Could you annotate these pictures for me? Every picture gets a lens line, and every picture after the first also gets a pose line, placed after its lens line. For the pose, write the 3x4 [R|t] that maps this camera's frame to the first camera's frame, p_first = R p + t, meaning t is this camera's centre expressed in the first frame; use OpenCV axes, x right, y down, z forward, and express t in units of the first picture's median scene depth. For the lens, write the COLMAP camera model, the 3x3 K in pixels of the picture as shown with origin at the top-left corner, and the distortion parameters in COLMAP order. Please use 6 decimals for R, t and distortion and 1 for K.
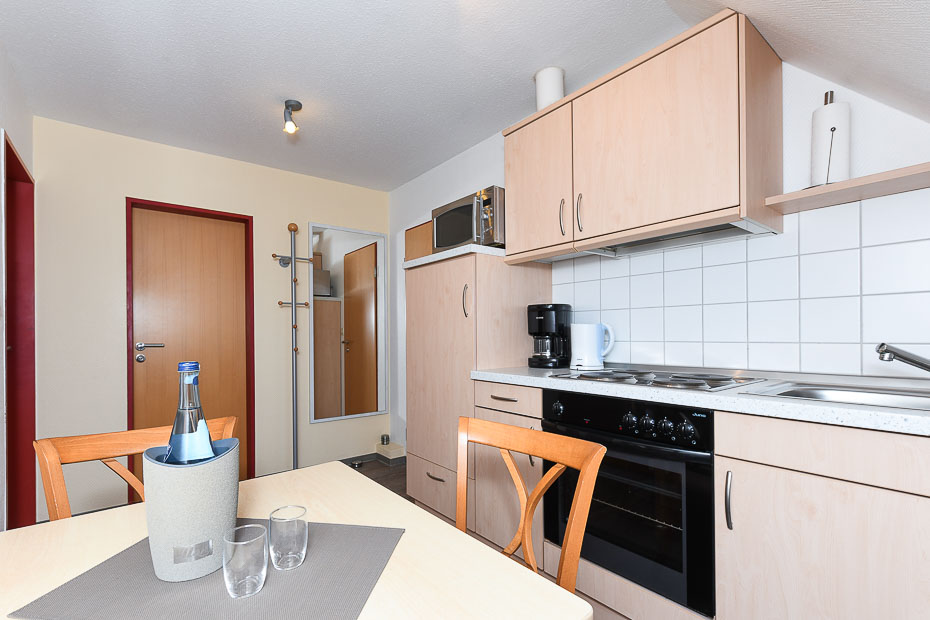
lens RADIAL K [[417.4, 0, 439.9], [0, 417.4, 334.1], [0, 0, 1]] dist [0.000329, -0.000075]
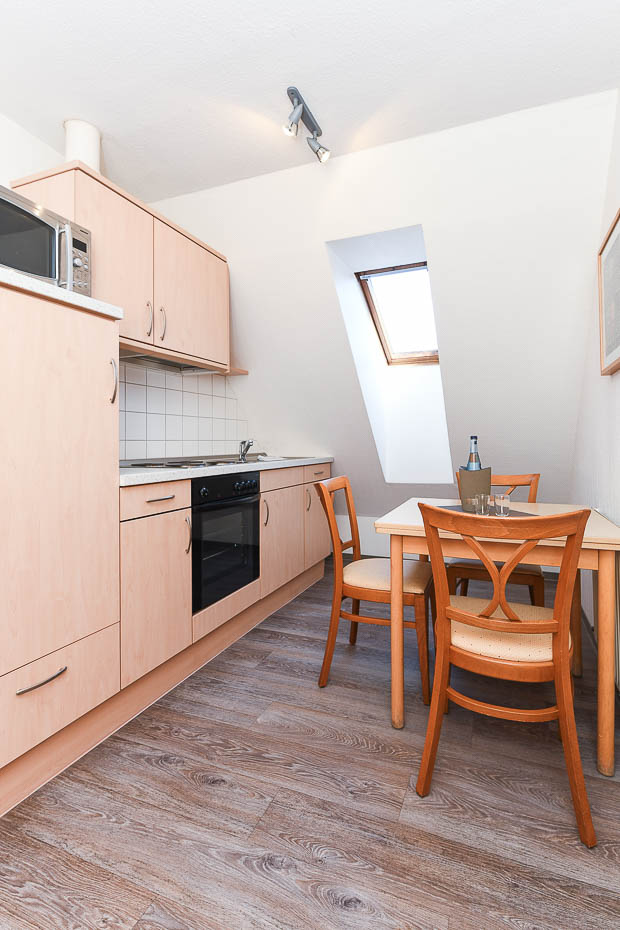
lens RADIAL K [[458.7, 0, 323.1], [0, 458.7, 446.1], [0, 0, 1]] dist [0.000614, -0.000384]
pose [[-0.518556, 0.006817, 0.855017, -0.893768], [0.013031, 0.999915, -0.000068, 0.042258], [-0.854944, 0.011107, -0.518601, 1.208003]]
